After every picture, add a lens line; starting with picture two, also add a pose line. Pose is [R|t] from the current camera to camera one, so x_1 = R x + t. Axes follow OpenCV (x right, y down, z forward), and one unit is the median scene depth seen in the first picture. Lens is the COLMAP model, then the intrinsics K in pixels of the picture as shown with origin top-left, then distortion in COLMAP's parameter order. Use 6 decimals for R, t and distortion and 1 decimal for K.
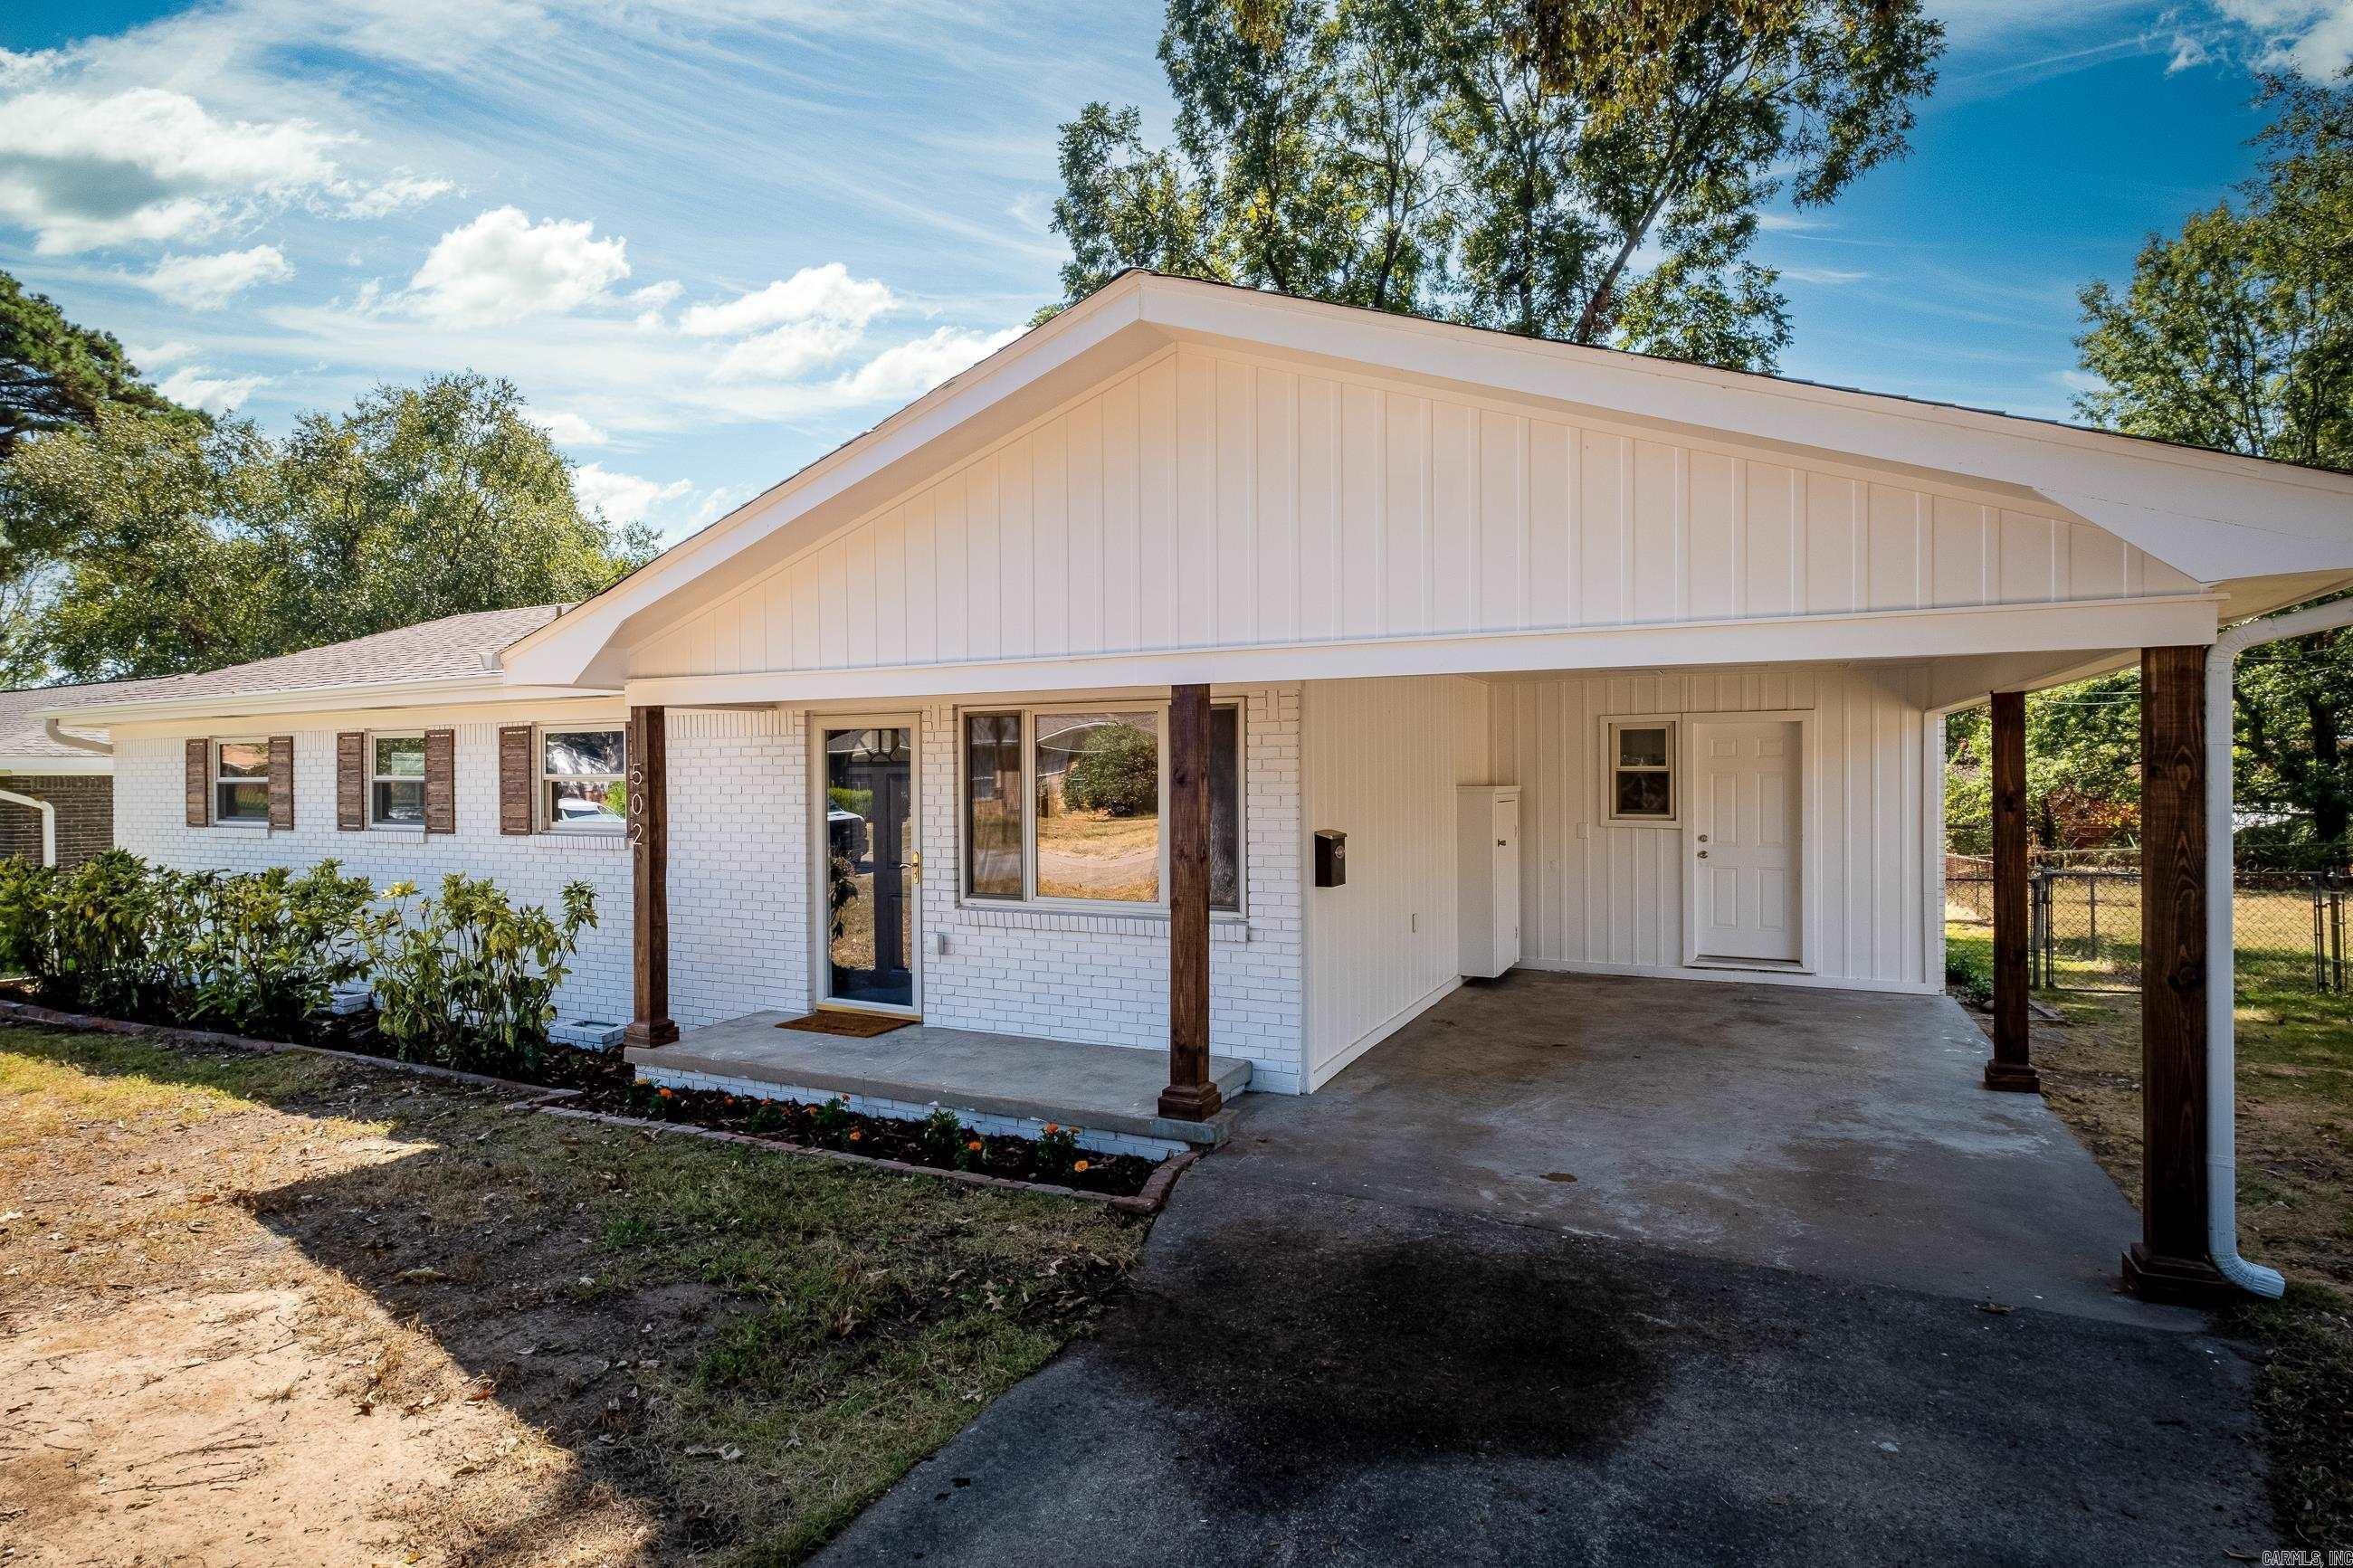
lens RADIAL K [[1124.6, 0, 1176.5], [0, 1124.6, 784.0], [0, 0, 1]] dist [-0.003451, -0.000142]
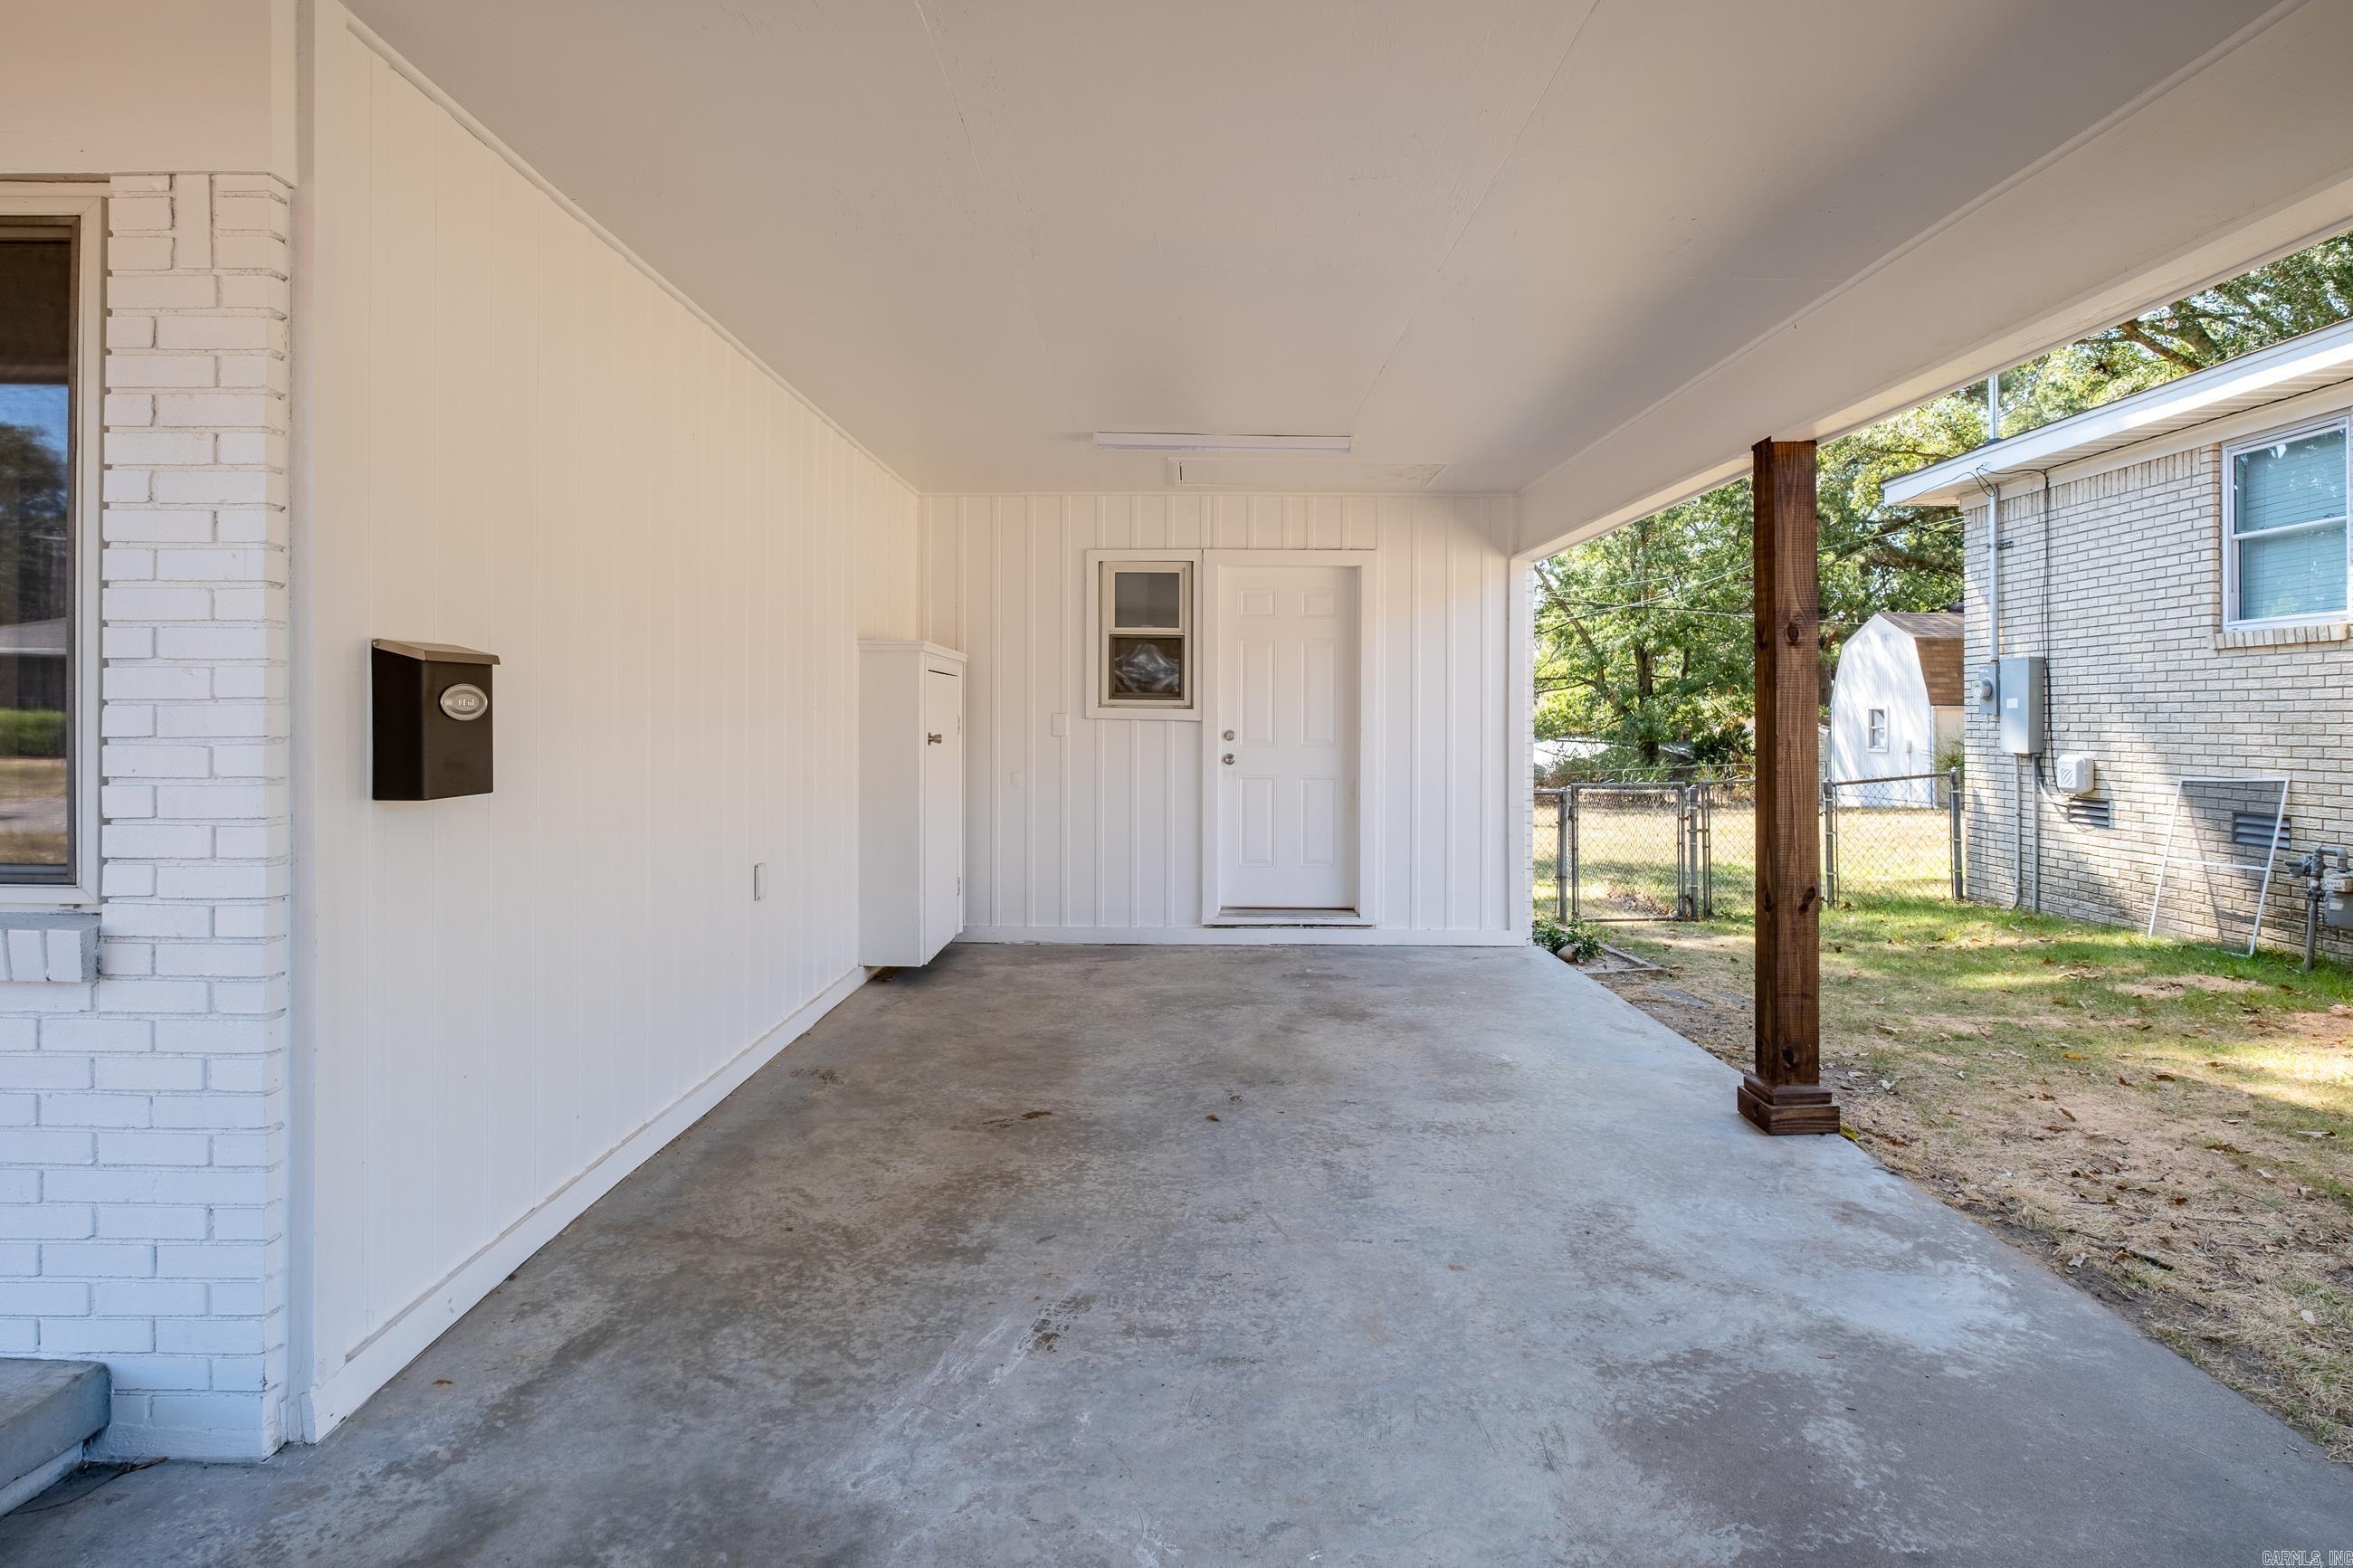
lens RADIAL K [[1124.6, 0, 1176.5], [0, 1124.6, 784.0], [0, 0, 1]] dist [-0.003451, -0.000142]
pose [[0.888073, -0.008198, 0.459630, 0.142744], [-0.014073, 0.998887, 0.045008, 0.052824], [-0.459487, -0.046439, 0.886969, 0.456622]]
